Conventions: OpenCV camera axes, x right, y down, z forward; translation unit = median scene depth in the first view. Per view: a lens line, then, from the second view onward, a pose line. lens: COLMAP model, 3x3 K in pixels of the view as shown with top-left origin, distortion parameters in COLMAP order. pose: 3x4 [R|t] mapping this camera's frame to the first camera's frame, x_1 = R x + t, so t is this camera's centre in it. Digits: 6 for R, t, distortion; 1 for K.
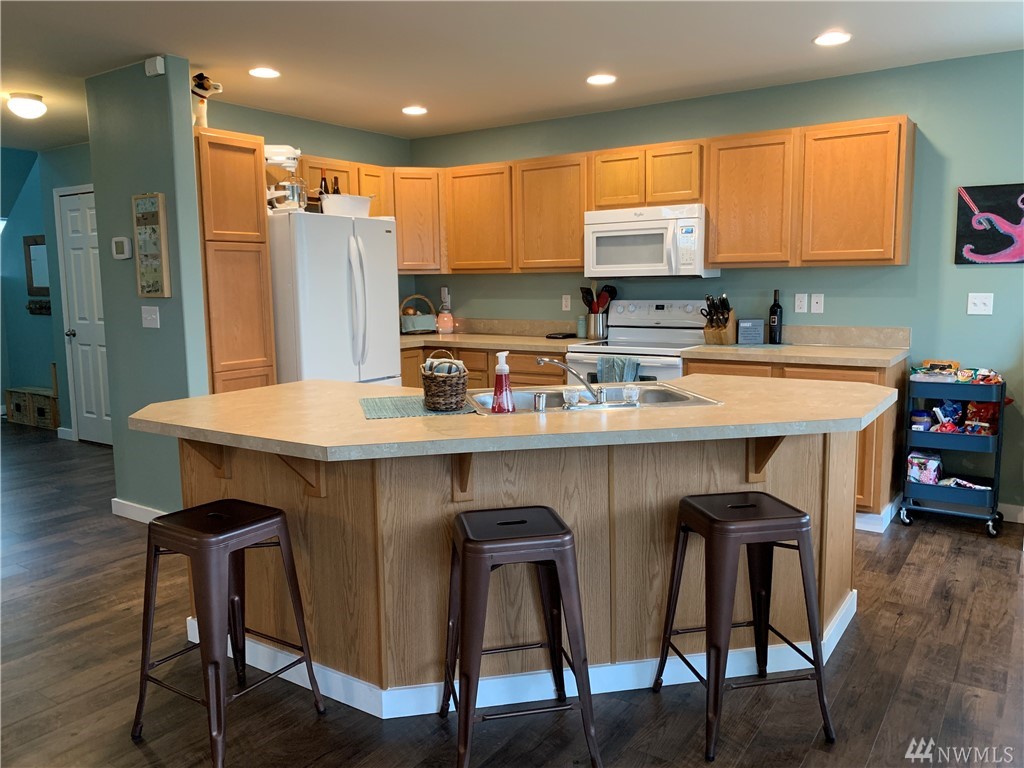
lens RADIAL K [[792.1, 0, 516.4], [0, 792.1, 374.9], [0, 0, 1]] dist [0.043633, -0.050539]
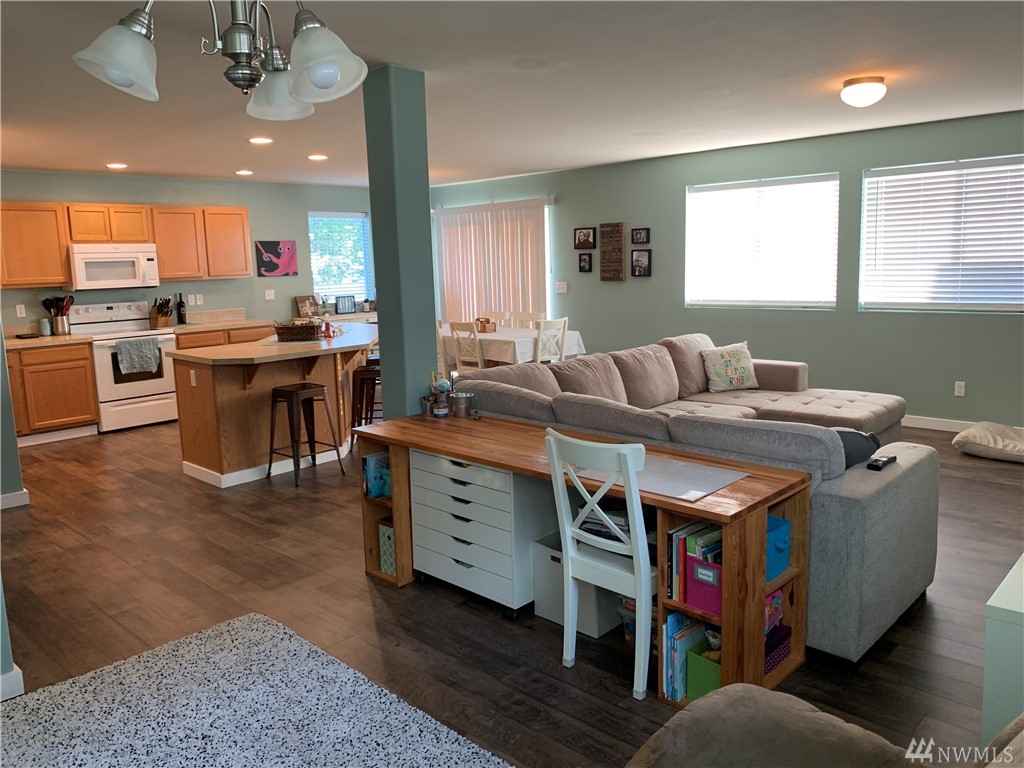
lens RADIAL K [[792.1, 0, 506.5], [0, 792.1, 387.4], [0, 0, 1]] dist [0.043633, -0.050539]
pose [[0.165384, -0.154161, 0.974106, -1.472782], [0.148569, 0.980330, 0.129922, -0.026972], [-0.974975, 0.123235, 0.185035, -0.005164]]
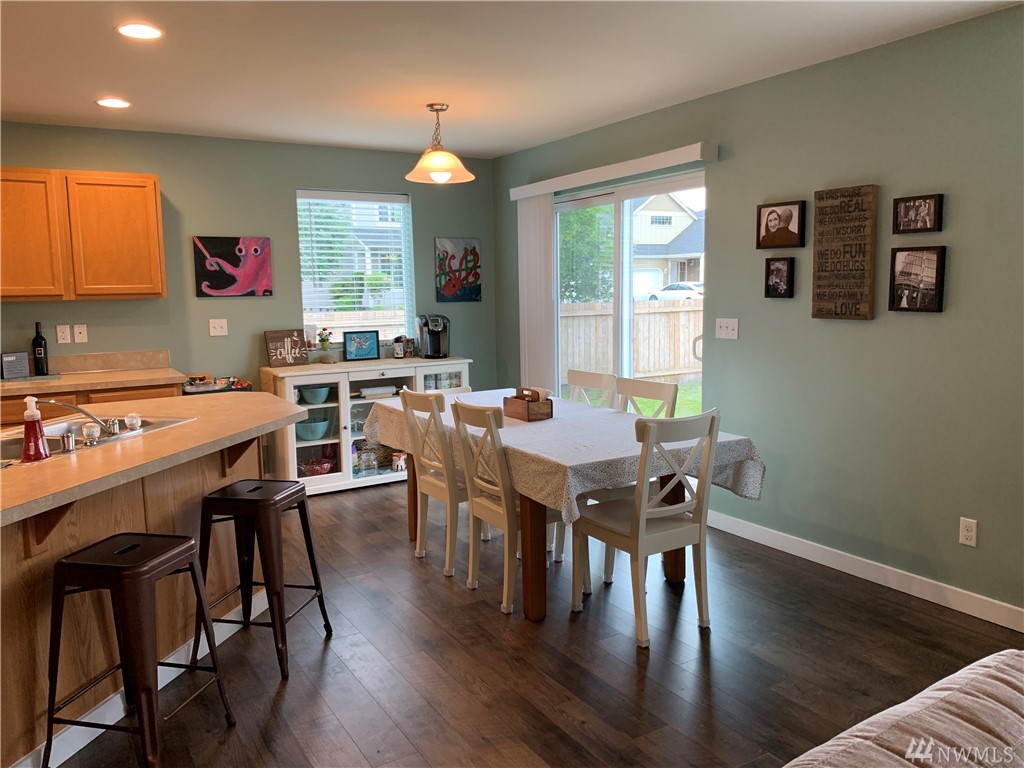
lens RADIAL K [[792.1, 0, 510.3], [0, 792.1, 381.1], [0, 0, 1]] dist [0.043633, -0.050539]
pose [[0.419471, -0.106626, 0.901485, -0.393872], [0.124125, 0.990487, 0.059396, -0.020521], [-0.899242, 0.086982, 0.428716, 0.028246]]
